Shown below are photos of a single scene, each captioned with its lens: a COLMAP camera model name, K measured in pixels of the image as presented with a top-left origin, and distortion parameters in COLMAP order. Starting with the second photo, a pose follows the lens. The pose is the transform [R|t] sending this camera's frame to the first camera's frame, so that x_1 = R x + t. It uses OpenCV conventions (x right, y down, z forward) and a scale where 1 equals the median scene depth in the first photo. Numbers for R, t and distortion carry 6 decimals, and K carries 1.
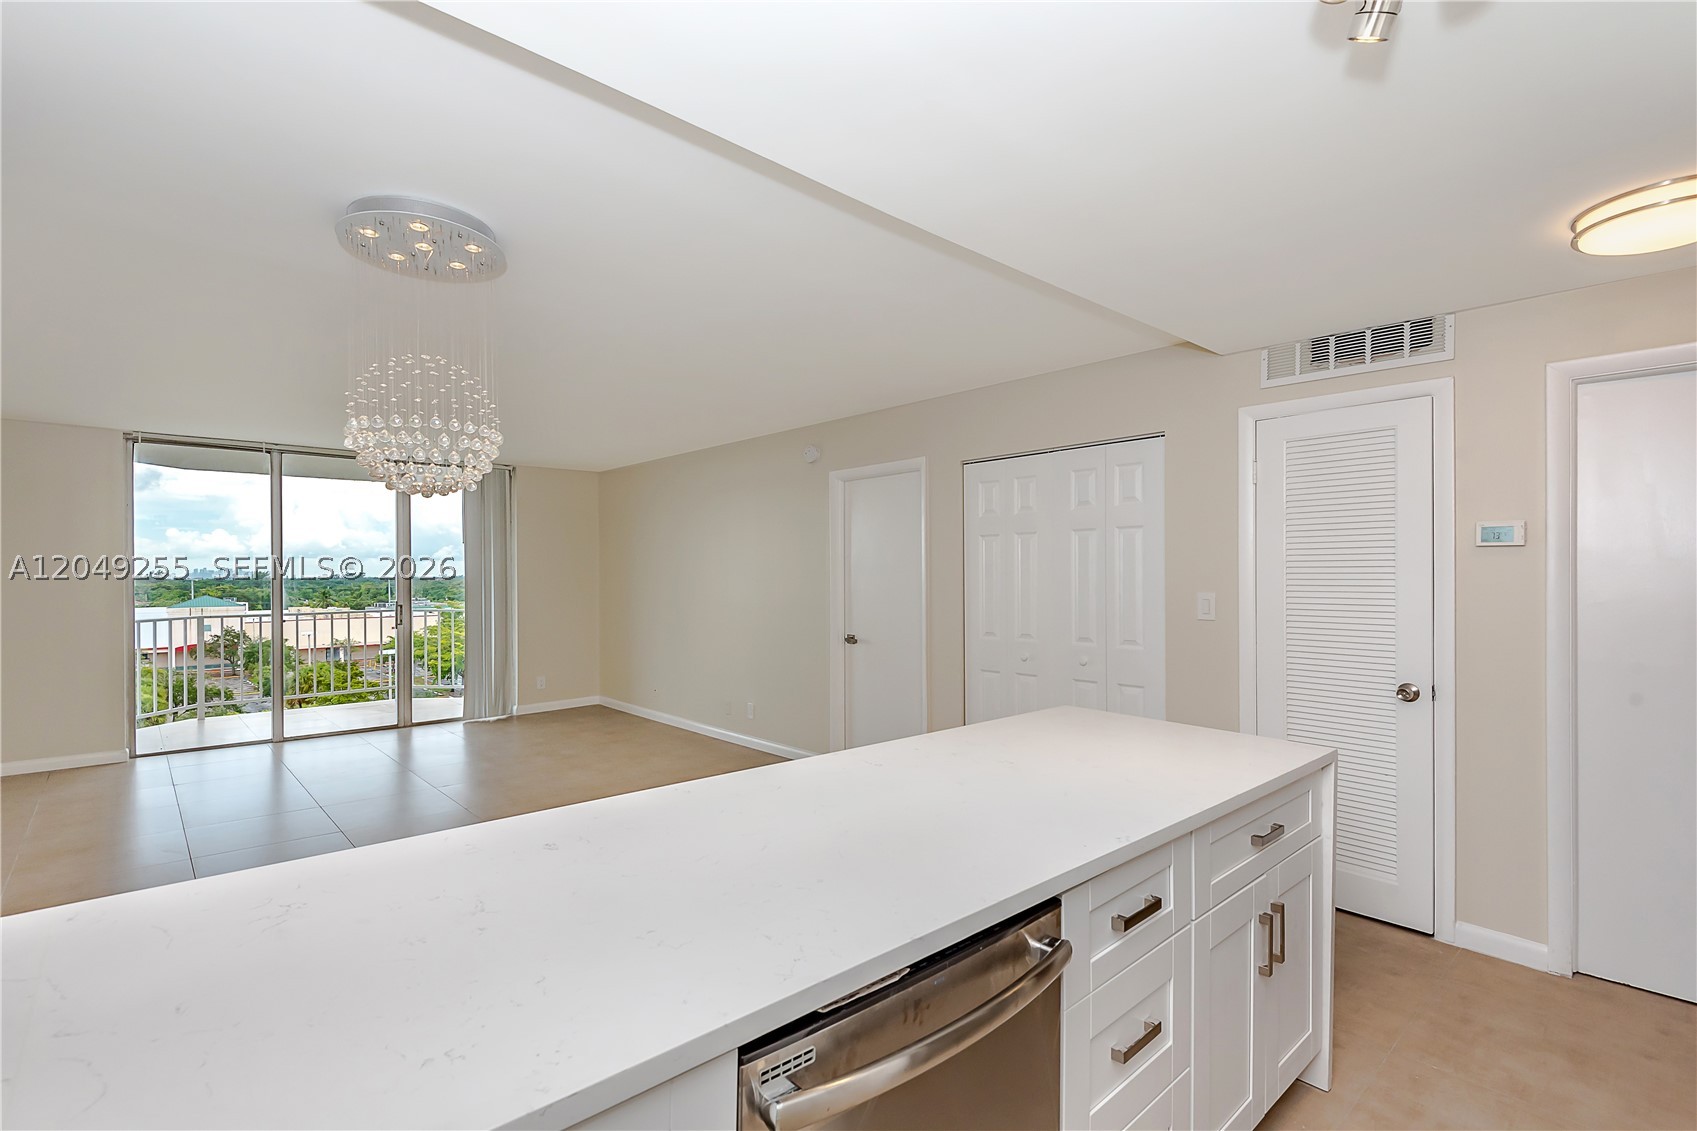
lens RADIAL K [[794.6, 0, 850.9], [0, 794.6, 577.1], [0, 0, 1]] dist [0.031446, -0.013680]
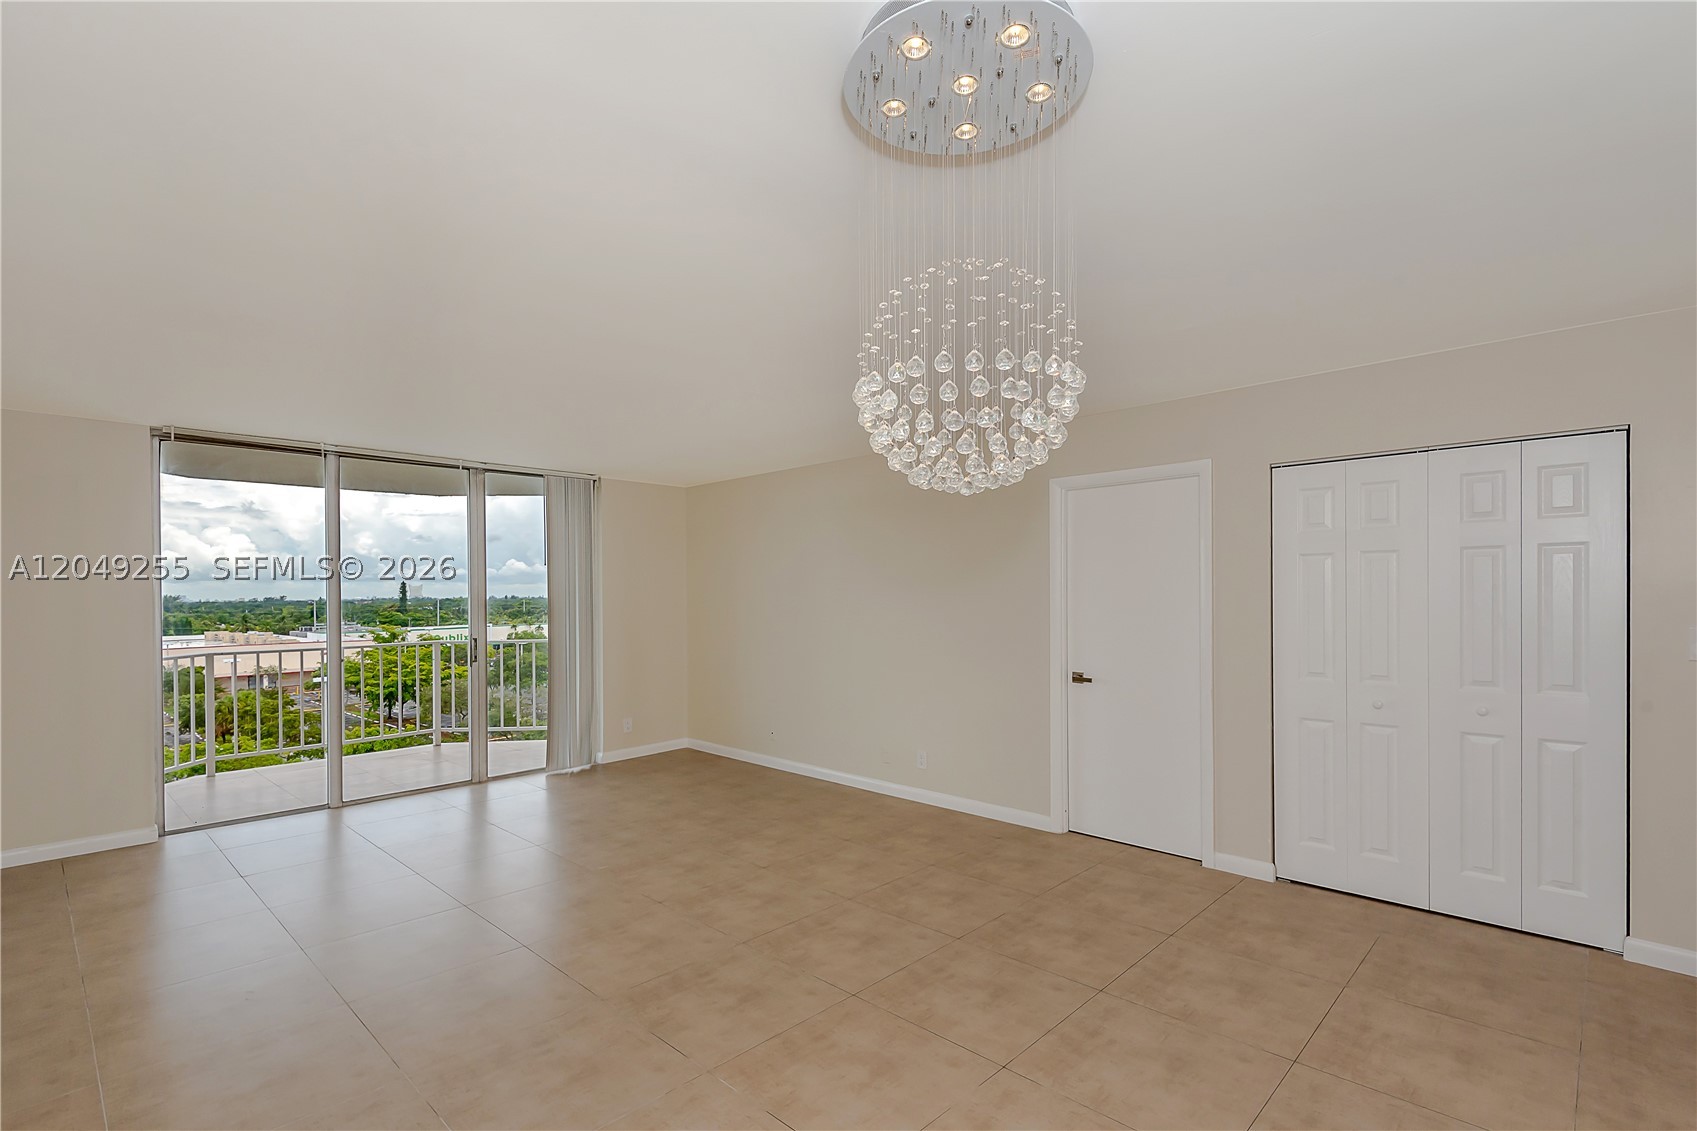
lens RADIAL K [[794.6, 0, 859.7], [0, 794.6, 583.9], [0, 0, 1]] dist [0.031446, -0.013680]
pose [[0.997220, -0.003664, 0.074420, -0.205580], [0.004818, 0.999871, -0.015338, -0.005600], [-0.074354, 0.015654, 0.997109, 0.121810]]
